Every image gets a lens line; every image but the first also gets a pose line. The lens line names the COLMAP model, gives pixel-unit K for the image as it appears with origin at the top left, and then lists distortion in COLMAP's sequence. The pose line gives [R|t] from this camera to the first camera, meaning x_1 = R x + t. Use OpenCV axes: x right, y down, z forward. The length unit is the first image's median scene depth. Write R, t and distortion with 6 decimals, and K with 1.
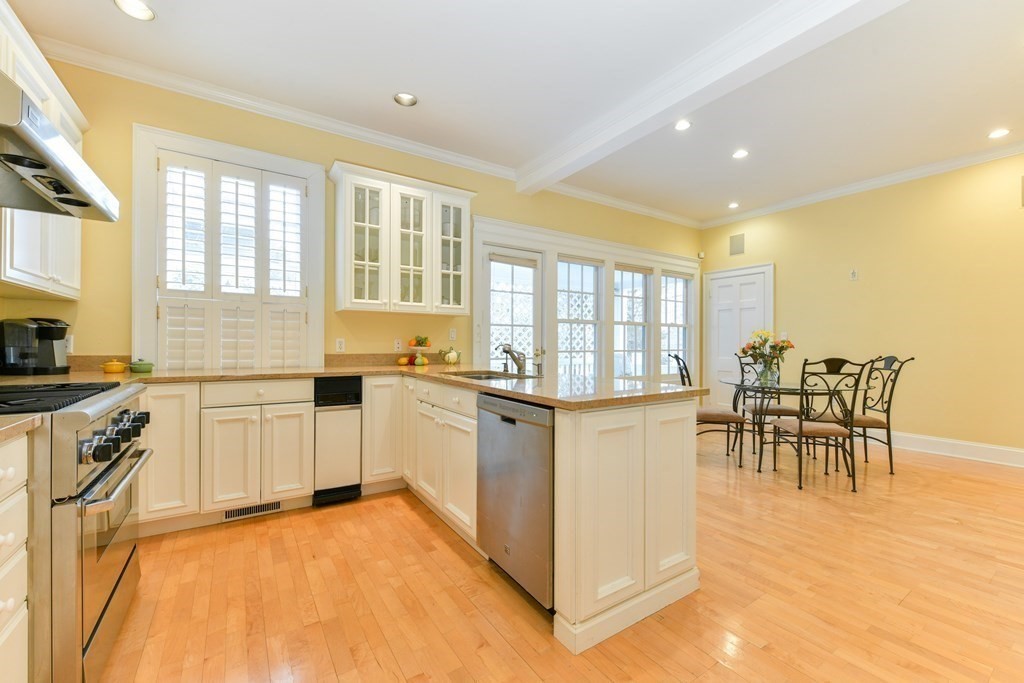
lens RADIAL K [[420.8, 0, 516.2], [0, 420.8, 345.6], [0, 0, 1]] dist [-0.001372, -0.000439]
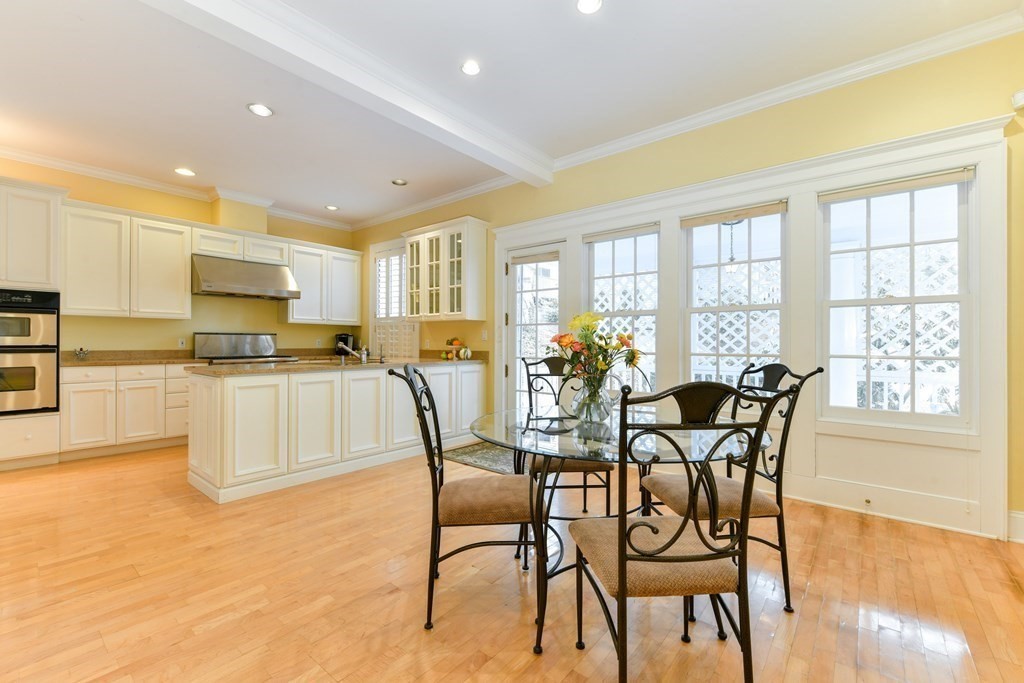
lens RADIAL K [[430.8, 0, 514.4], [0, 430.8, 344.7], [0, 0, 1]] dist [0.002296, -0.000362]
pose [[0.287401, 0.000988, -0.957810, 1.163935], [-0.003986, 0.999992, -0.000164, -0.000050], [0.957802, 0.003865, 0.287402, 0.821902]]
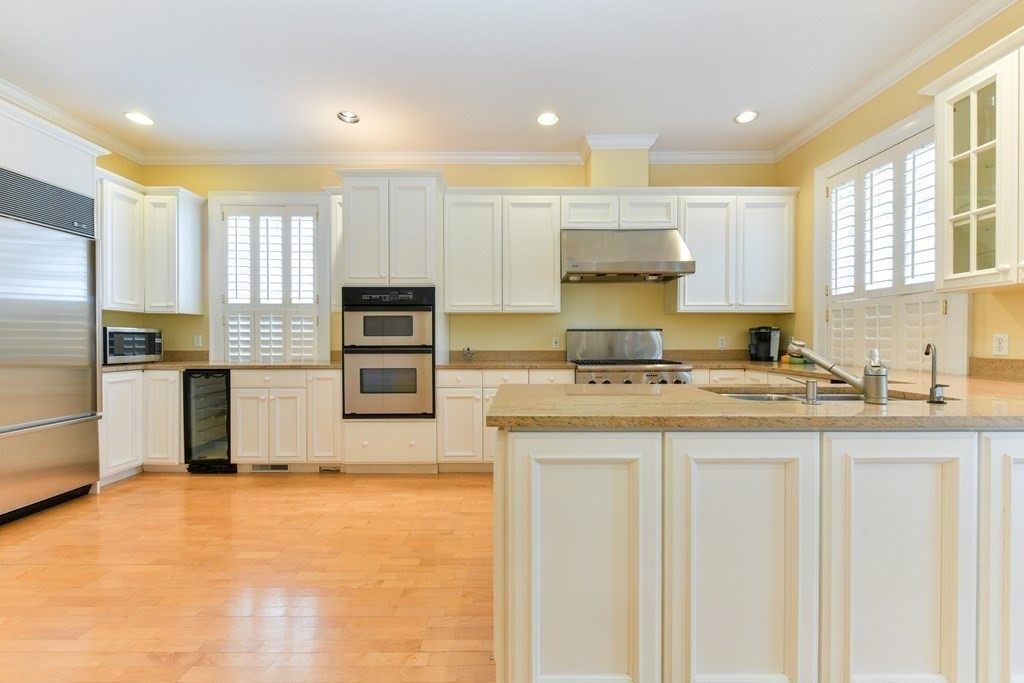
lens RADIAL K [[406.0, 0, 516.3], [0, 406.0, 343.3], [0, 0, 1]] dist [-0.001938, -0.000501]
pose [[-0.551417, 0.004370, -0.834218, 0.475850], [-0.001491, 0.999980, 0.006224, -0.004964], [0.834228, 0.004676, -0.551400, 0.704093]]
